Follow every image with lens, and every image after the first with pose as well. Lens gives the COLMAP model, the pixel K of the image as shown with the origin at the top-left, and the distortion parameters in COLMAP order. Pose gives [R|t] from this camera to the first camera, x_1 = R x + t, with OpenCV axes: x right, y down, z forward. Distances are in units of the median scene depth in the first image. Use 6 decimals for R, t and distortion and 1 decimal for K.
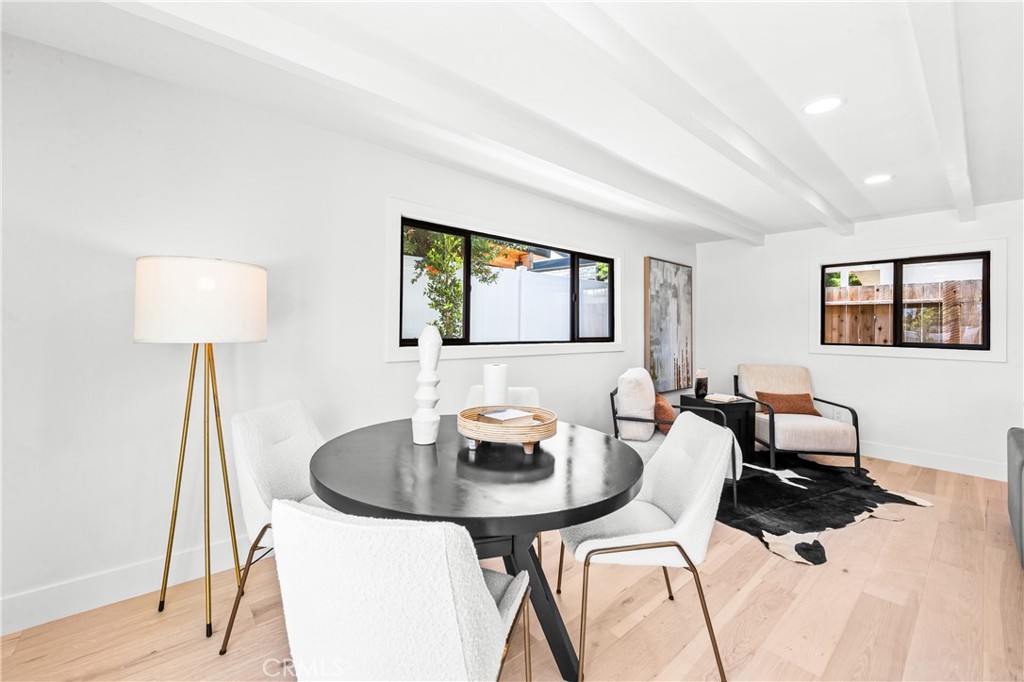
lens RADIAL K [[410.6, 0, 508.5], [0, 410.6, 336.4], [0, 0, 1]] dist [-0.003001, -0.000197]
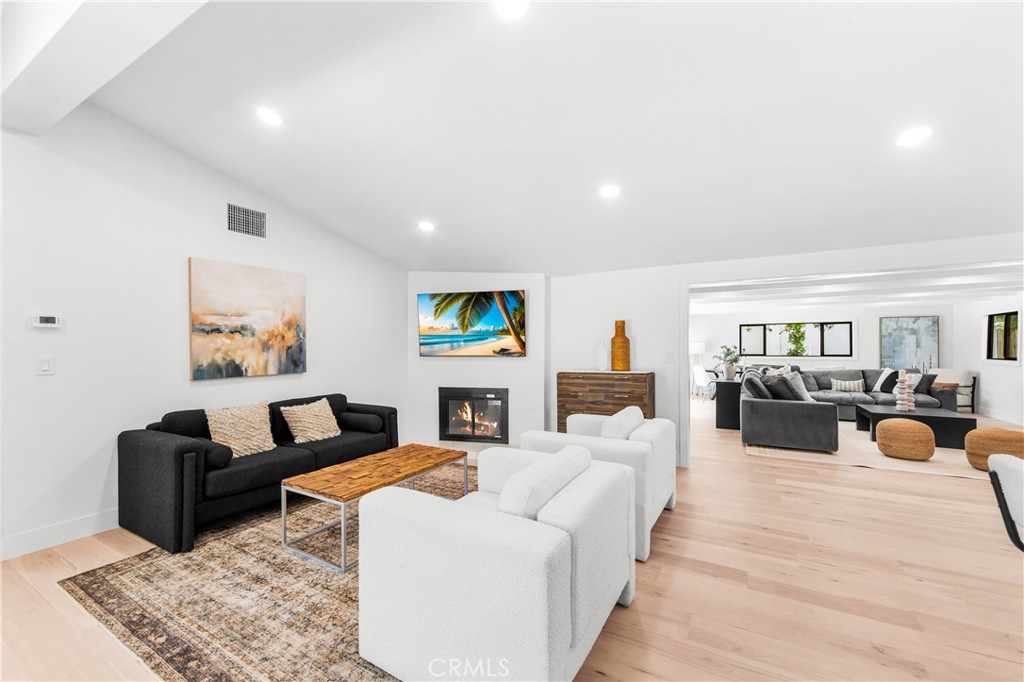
lens RADIAL K [[410.6, 0, 509.2], [0, 410.6, 348.4], [0, 0, 1]] dist [-0.003001, -0.000197]
pose [[0.344617, 0.000461, -0.938743, 1.657943], [0.001048, 0.999999, 0.000876, -0.034601], [0.938743, -0.001285, 0.344616, -1.550125]]
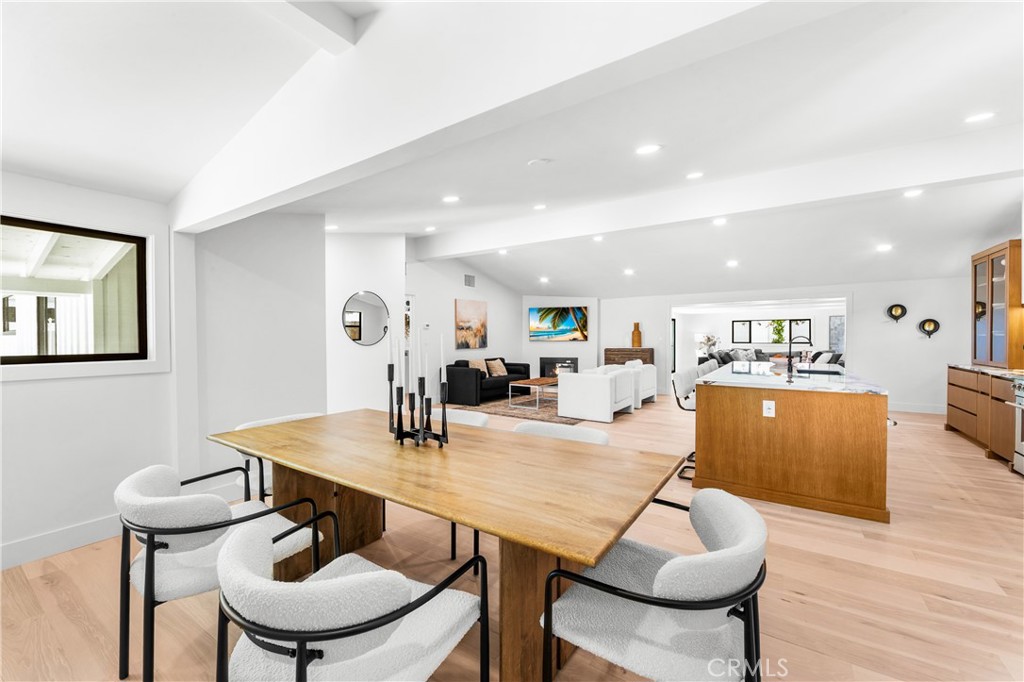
lens RADIAL K [[410.6, 0, 510.7], [0, 410.6, 342.3], [0, 0, 1]] dist [-0.003001, -0.000197]
pose [[0.274404, 0.005552, -0.961599, 2.590165], [0.000560, 0.999982, 0.005933, -0.016903], [0.961614, -0.002167, 0.274396, -2.104808]]
